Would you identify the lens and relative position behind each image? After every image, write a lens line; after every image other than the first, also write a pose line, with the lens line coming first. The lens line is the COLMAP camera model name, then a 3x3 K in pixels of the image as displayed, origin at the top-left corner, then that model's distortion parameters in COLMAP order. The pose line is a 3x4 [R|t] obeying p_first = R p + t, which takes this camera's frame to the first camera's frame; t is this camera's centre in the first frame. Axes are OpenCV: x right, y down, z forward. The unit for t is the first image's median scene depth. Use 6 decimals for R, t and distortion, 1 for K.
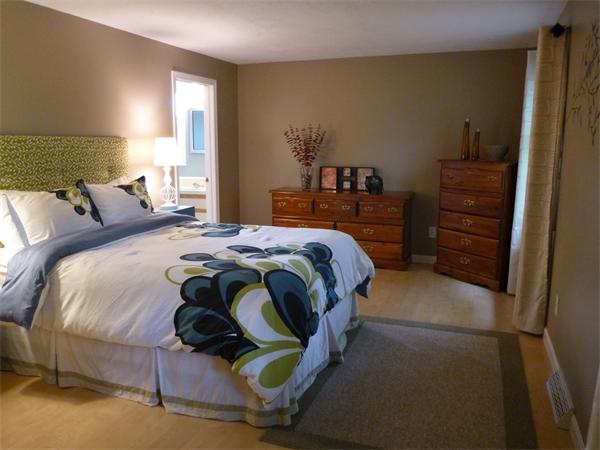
lens RADIAL K [[509.2, 0, 300.3], [0, 509.2, 223.8], [0, 0, 1]] dist [-0.024037, -0.009912]
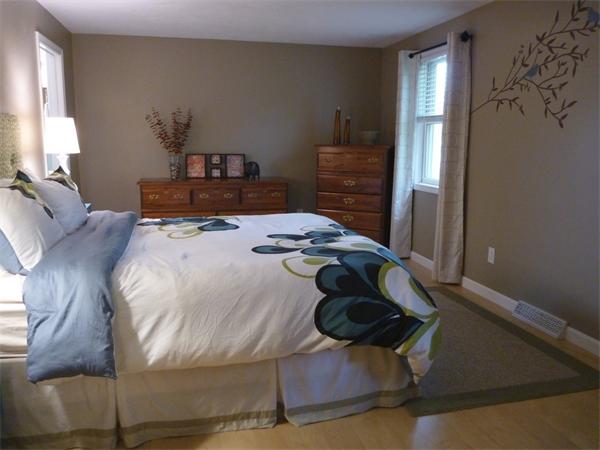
lens RADIAL K [[509.2, 0, 300.5], [0, 509.2, 225.1], [0, 0, 1]] dist [-0.024037, -0.009912]
pose [[0.814212, -0.094793, 0.572777, -0.686535], [0.086467, 0.995377, 0.041818, -0.009648], [-0.574093, 0.015478, 0.818644, 0.258048]]
